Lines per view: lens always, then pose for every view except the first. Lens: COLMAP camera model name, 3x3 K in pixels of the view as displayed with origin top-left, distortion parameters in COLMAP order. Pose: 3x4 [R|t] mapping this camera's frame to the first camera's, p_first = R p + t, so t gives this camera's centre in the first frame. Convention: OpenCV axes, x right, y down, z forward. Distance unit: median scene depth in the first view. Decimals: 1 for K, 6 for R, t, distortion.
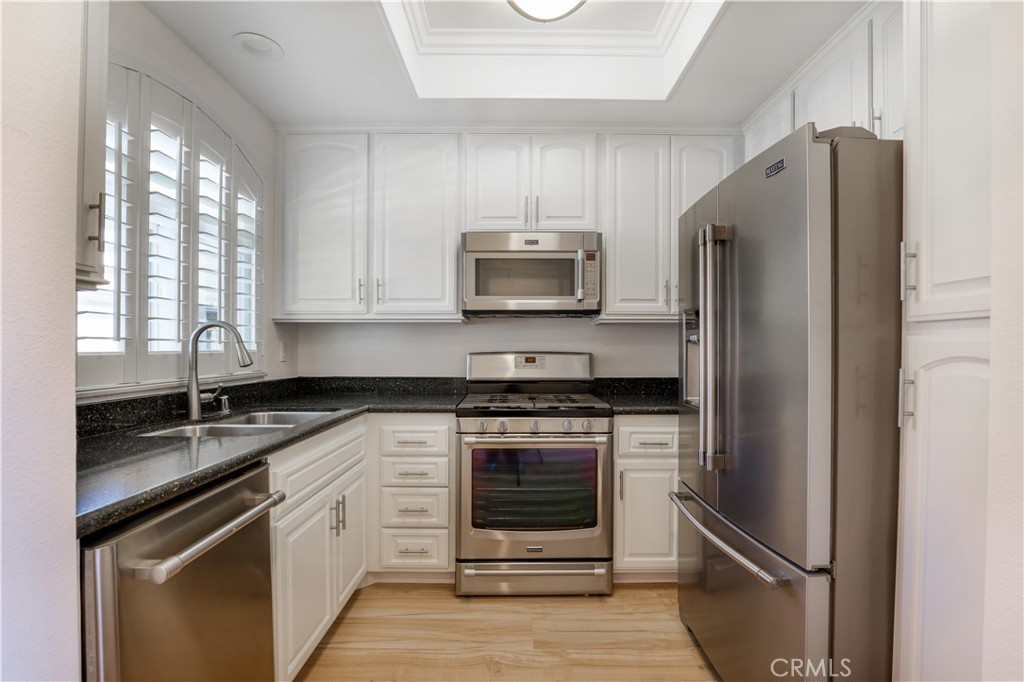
lens RADIAL K [[472.0, 0, 523.1], [0, 472.0, 341.6], [0, 0, 1]] dist [-0.026378, 0.000234]
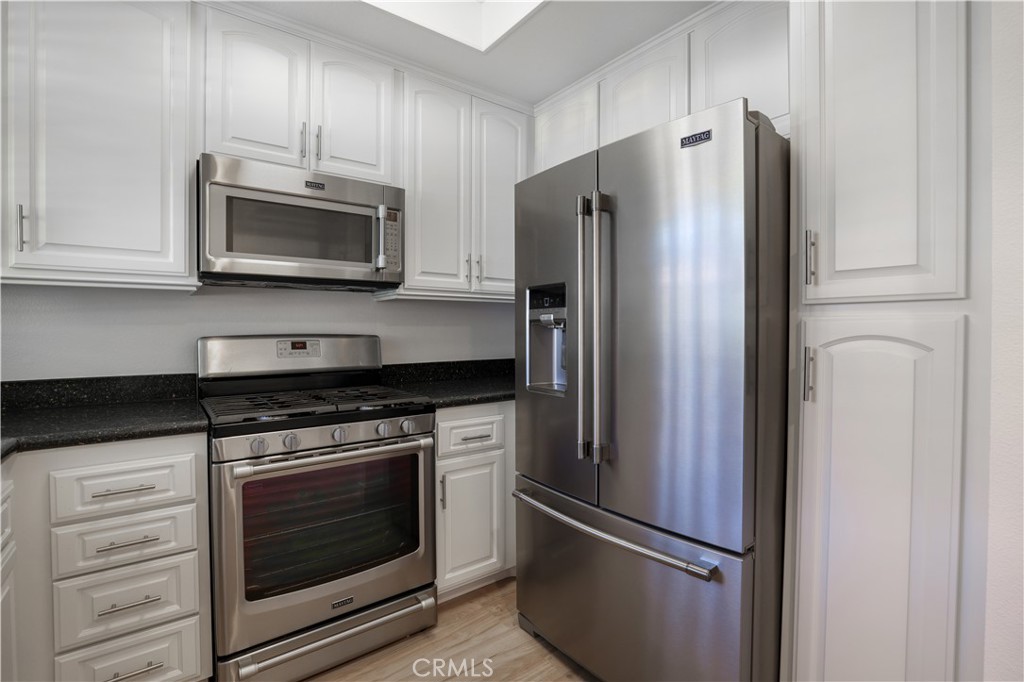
lens RADIAL K [[466.9, 0, 521.1], [0, 466.9, 330.2], [0, 0, 1]] dist [-0.026677, 0.000809]
pose [[0.802211, -0.003933, 0.597028, -0.174759], [-0.005410, 0.999889, 0.013856, 0.003564], [-0.597016, -0.014345, 0.802101, 0.249848]]
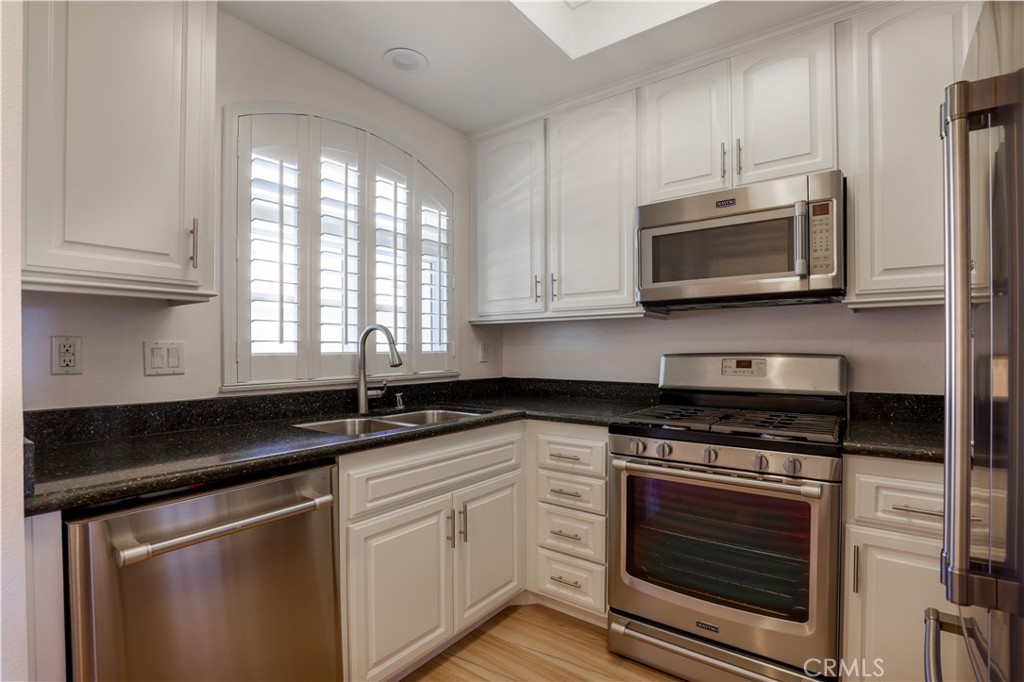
lens RADIAL K [[475.5, 0, 523.8], [0, 475.5, 345.8], [0, 0, 1]] dist [-0.025935, 0.000034]
pose [[0.803757, -0.007098, -0.594915, 0.223158], [0.011991, 0.999919, 0.004270, 0.003878], [0.594836, -0.010566, 0.803777, 0.246738]]
